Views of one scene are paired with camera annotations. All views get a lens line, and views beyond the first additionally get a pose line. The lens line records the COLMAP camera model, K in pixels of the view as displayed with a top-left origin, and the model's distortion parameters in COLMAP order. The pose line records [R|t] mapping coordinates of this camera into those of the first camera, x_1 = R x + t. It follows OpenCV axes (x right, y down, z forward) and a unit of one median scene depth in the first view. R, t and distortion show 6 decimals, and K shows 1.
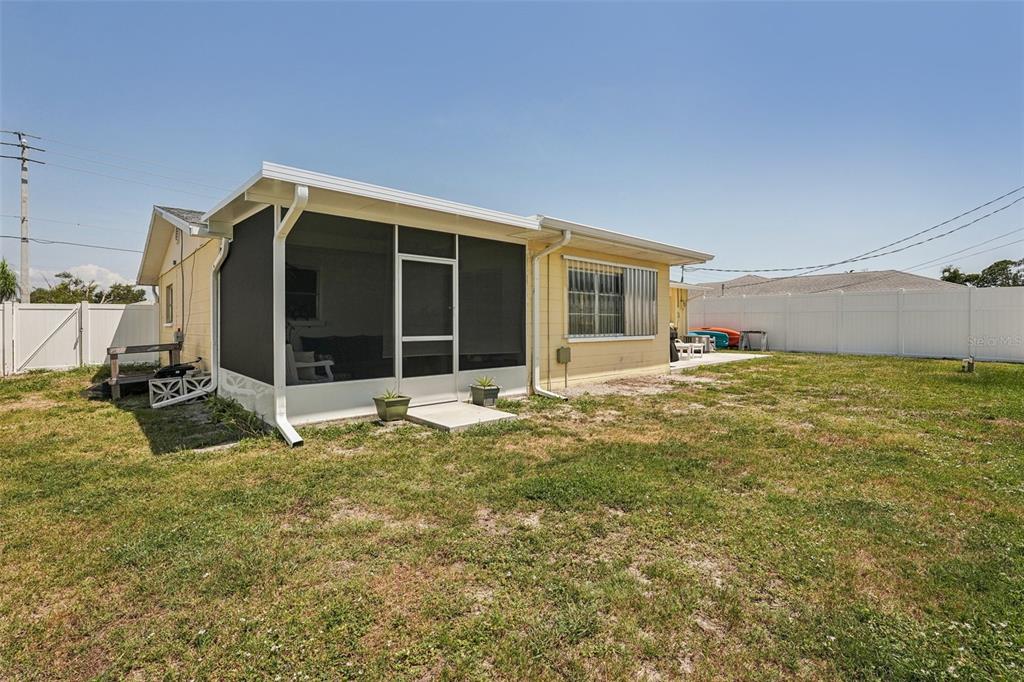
lens RADIAL K [[463.6, 0, 514.5], [0, 463.6, 332.6], [0, 0, 1]] dist [-0.017996, 0.007273]
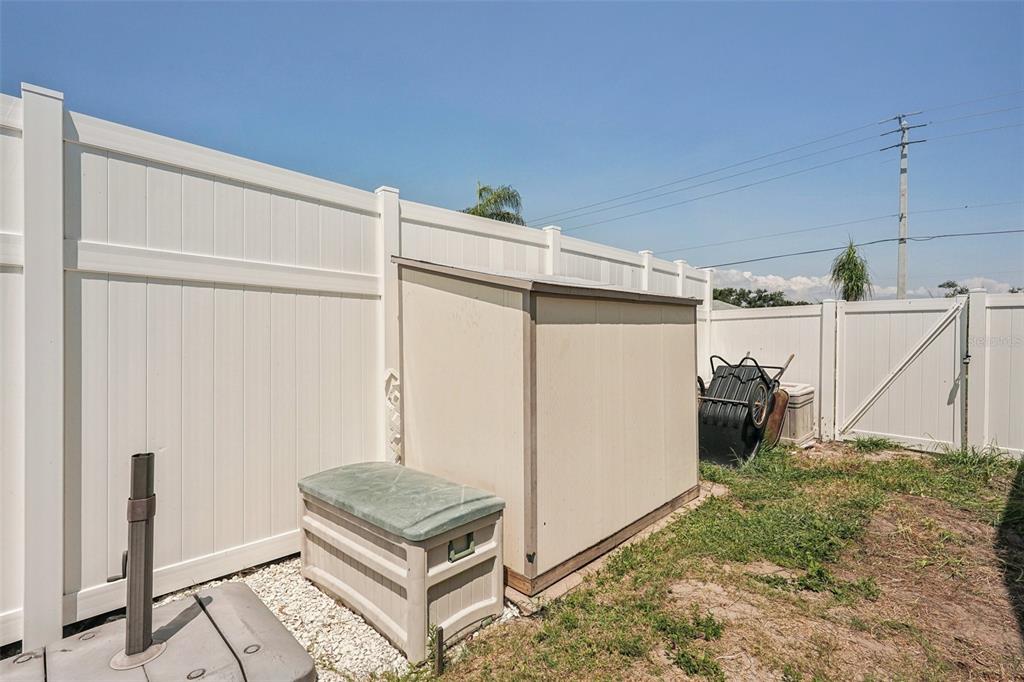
lens RADIAL K [[463.6, 0, 514.5], [0, 463.6, 332.6], [0, 0, 1]] dist [-0.017996, 0.007273]
pose [[0.036941, 0.002161, -0.999315, -0.247213], [-0.032969, 0.999456, 0.000942, -0.007491], [0.998773, 0.032911, 0.036992, 0.260878]]
